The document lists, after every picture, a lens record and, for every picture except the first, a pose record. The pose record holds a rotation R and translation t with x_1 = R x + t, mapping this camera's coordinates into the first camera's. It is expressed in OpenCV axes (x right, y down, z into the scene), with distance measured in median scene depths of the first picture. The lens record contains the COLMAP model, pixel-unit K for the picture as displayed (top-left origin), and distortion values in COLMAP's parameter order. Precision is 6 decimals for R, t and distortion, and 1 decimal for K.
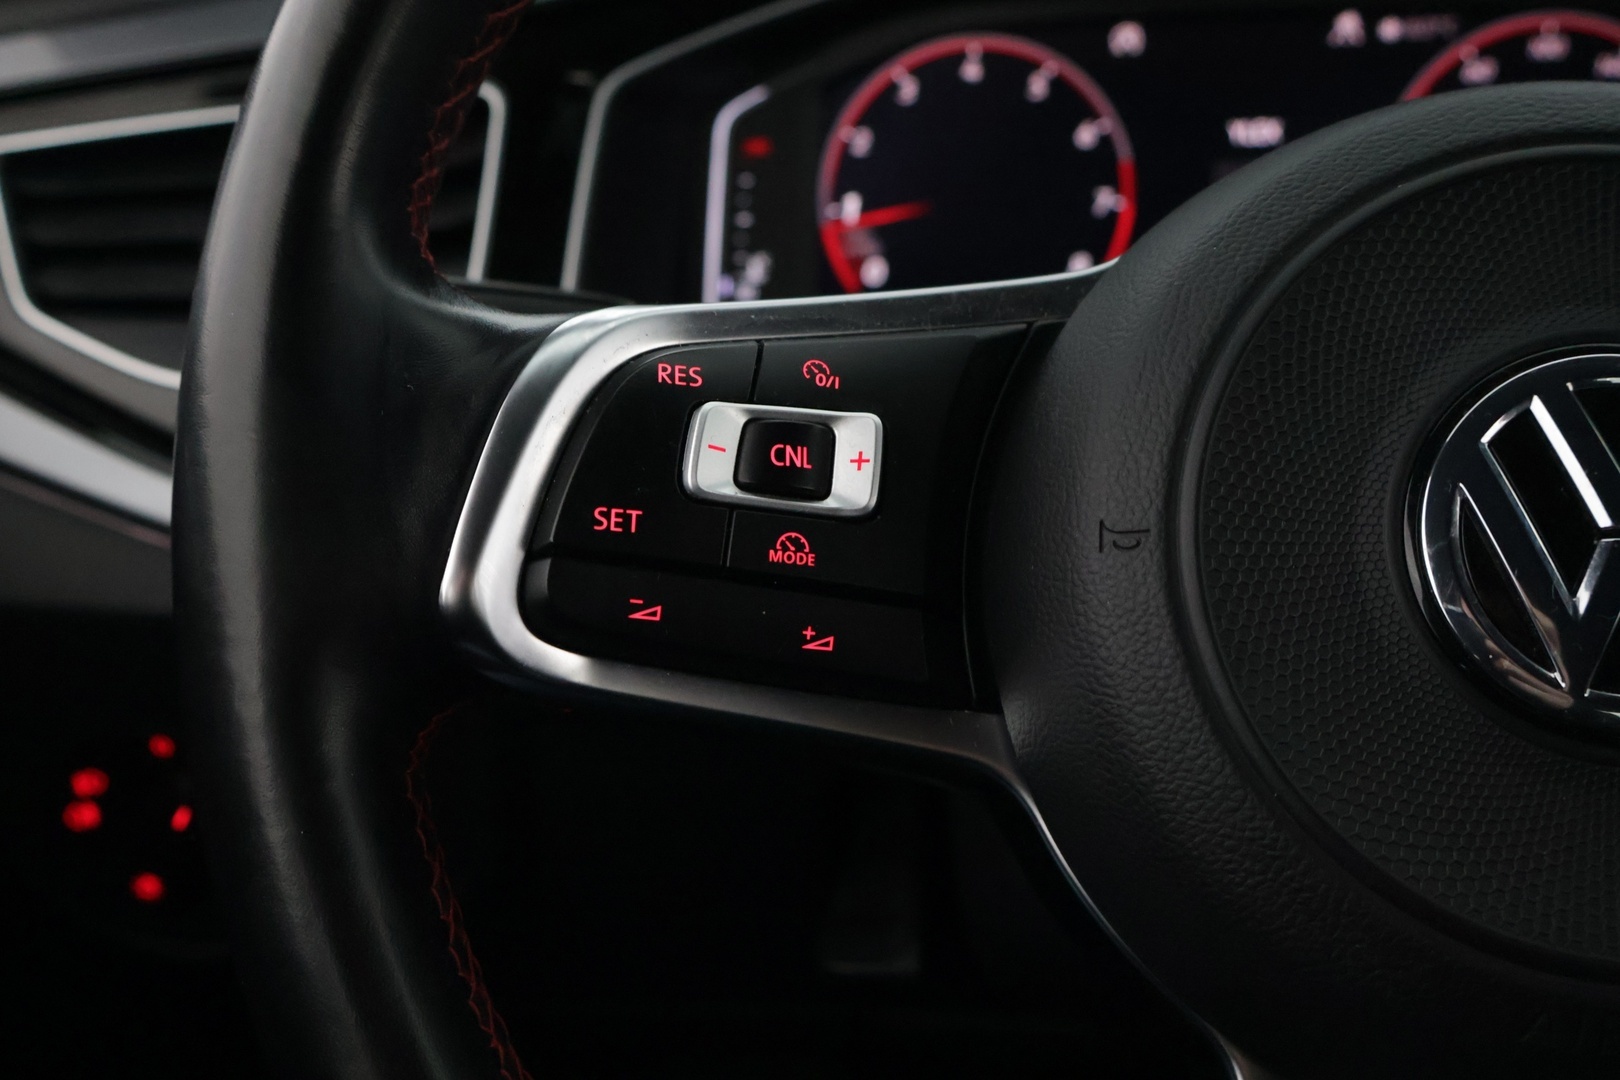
lens RADIAL K [[1761.8, 0, 810.0], [0, 1761.8, 540.0], [0, 0, 1]] dist [0.009806, 0.014403]
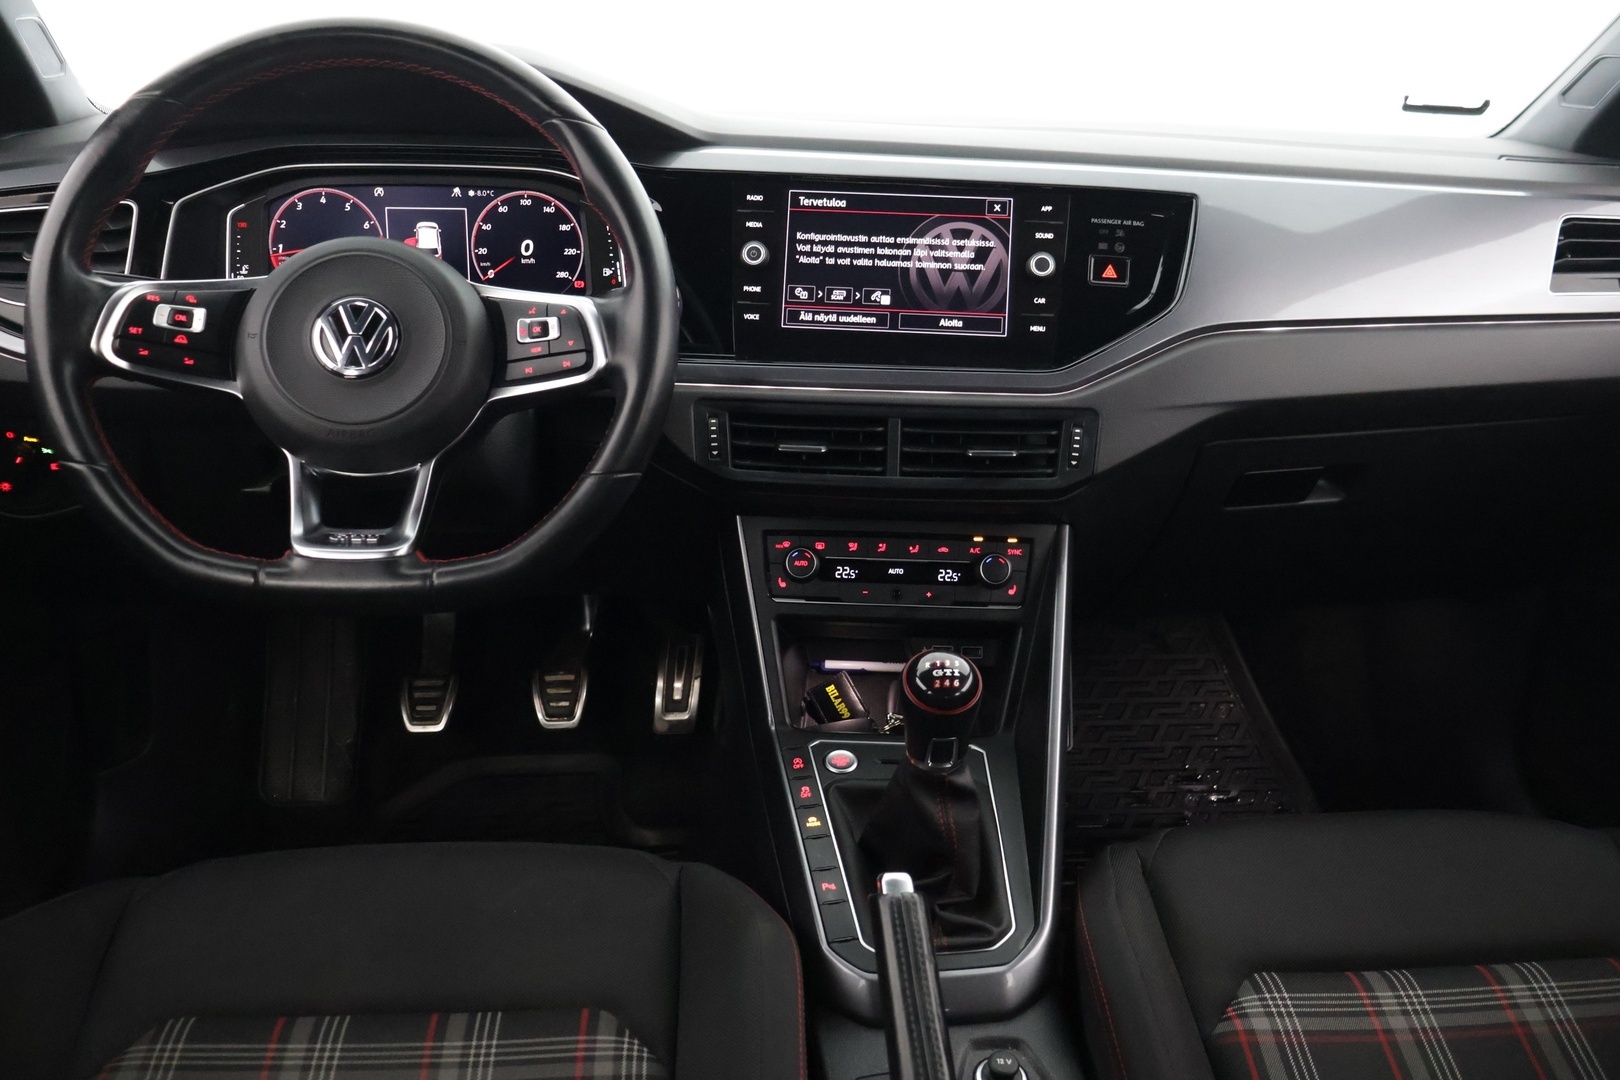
lens RADIAL K [[1399.7, 0, 810.0], [0, 1399.7, 540.0], [0, 0, 1]] dist [0.003873, 0.004521]
pose [[0.980973, -0.006076, 0.194048, 0.822558], [-0.002240, 0.999089, 0.042609, 0.342968], [-0.194130, -0.042233, 0.980066, -2.654100]]
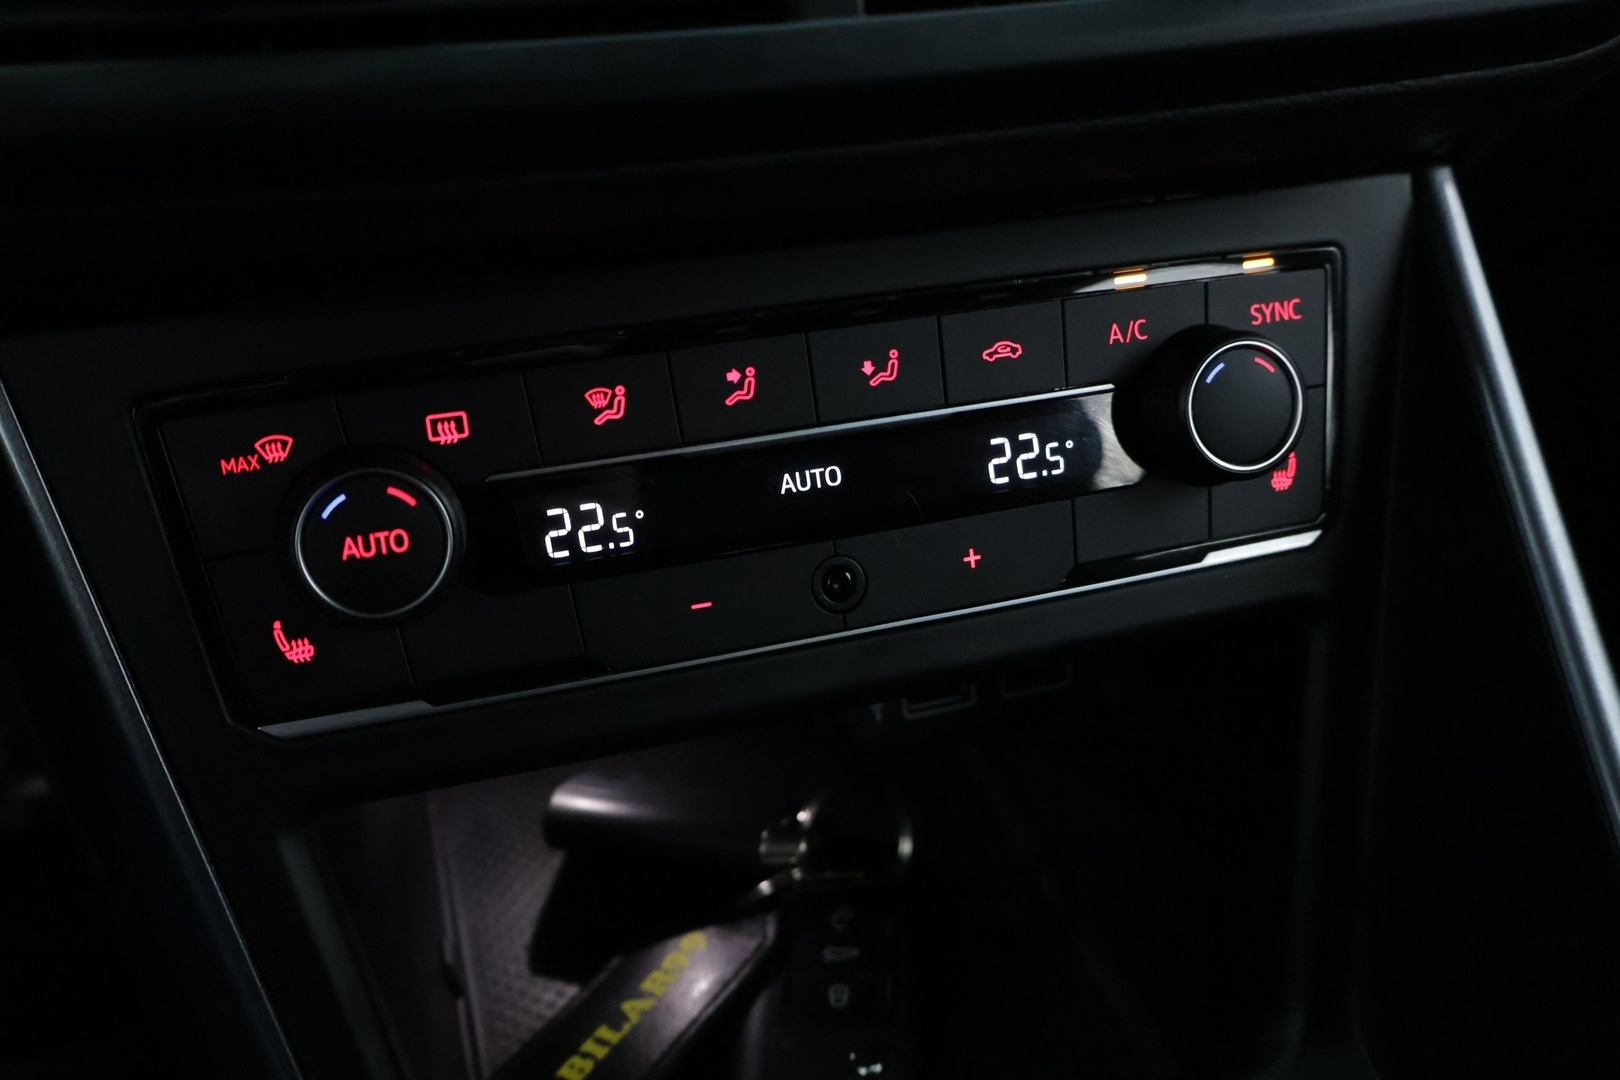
lens RADIAL K [[1546.7, 0, 810.0], [0, 1546.7, 540.0], [0, 0, 1]] dist [-0.000722, -0.000012]
pose [[0.855038, -0.234924, 0.462300, 1.415728], [0.113482, 0.954656, 0.275233, 0.370188], [-0.505996, -0.182872, 0.842927, 0.601205]]
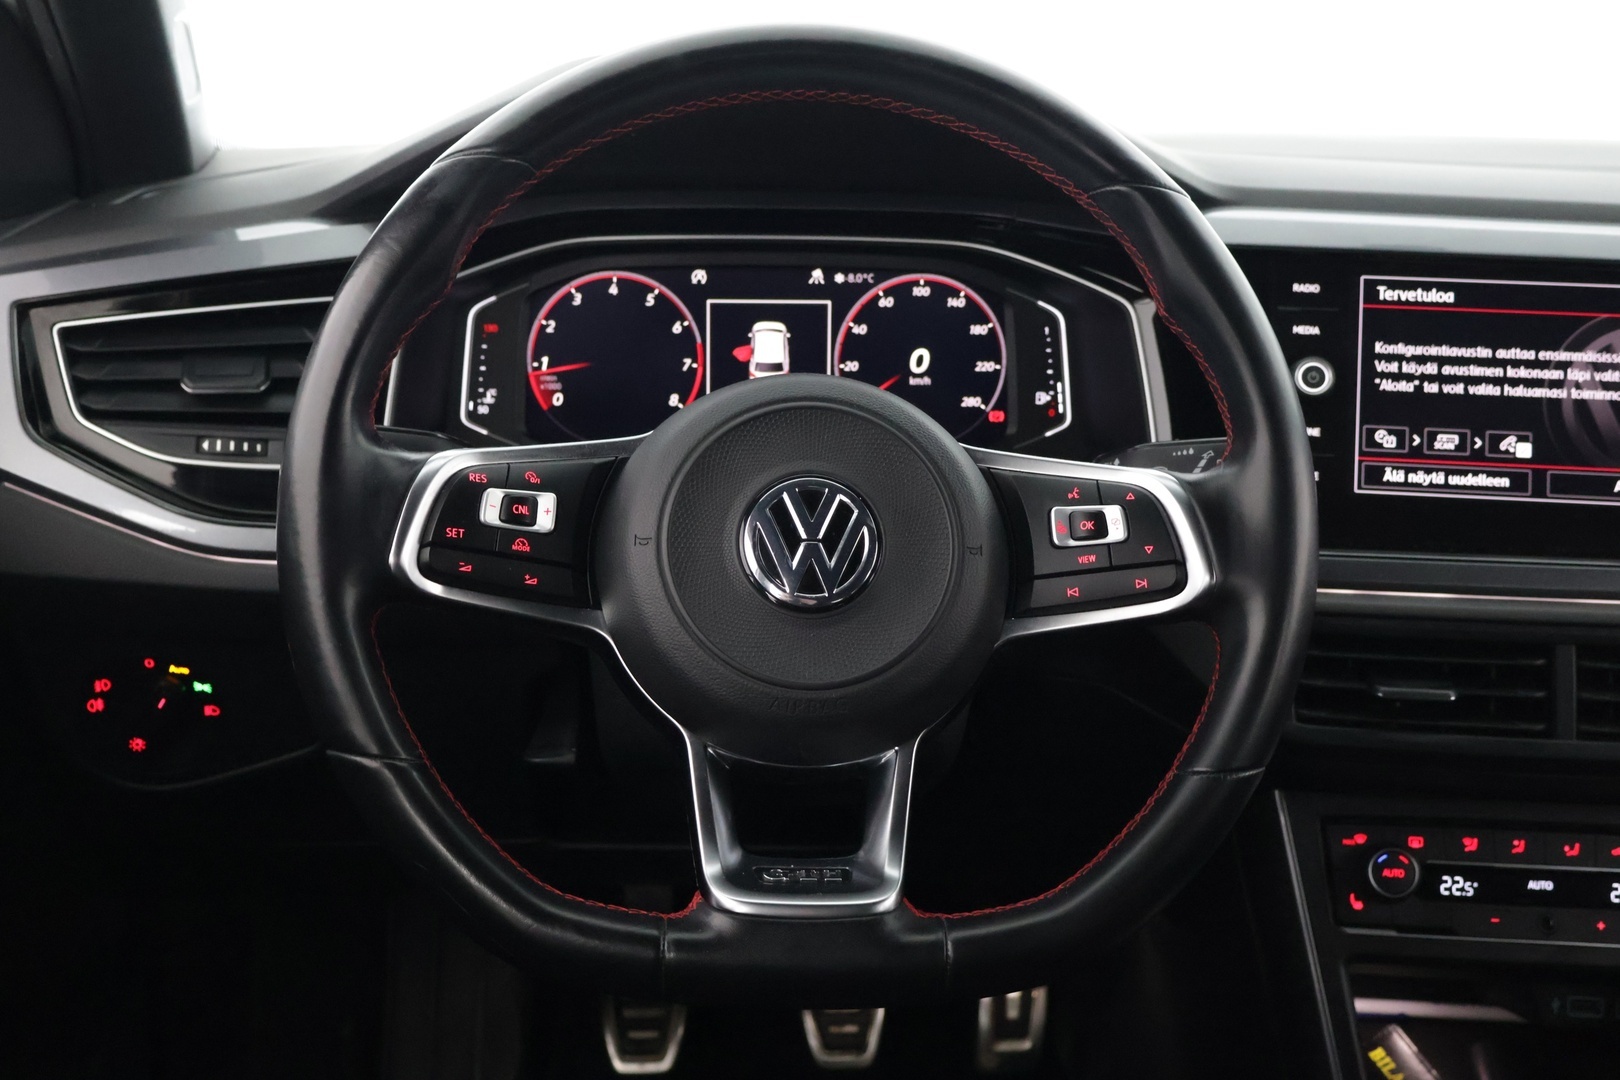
lens RADIAL K [[1899.4, 0, 810.0], [0, 1899.4, 540.0], [0, 0, 1]] dist [0.011450, 0.023992]
pose [[0.986421, 0.010318, 0.163910, -0.049299], [-0.006660, 0.999717, -0.022848, 0.059244], [-0.164100, 0.021446, 0.986211, -1.848079]]
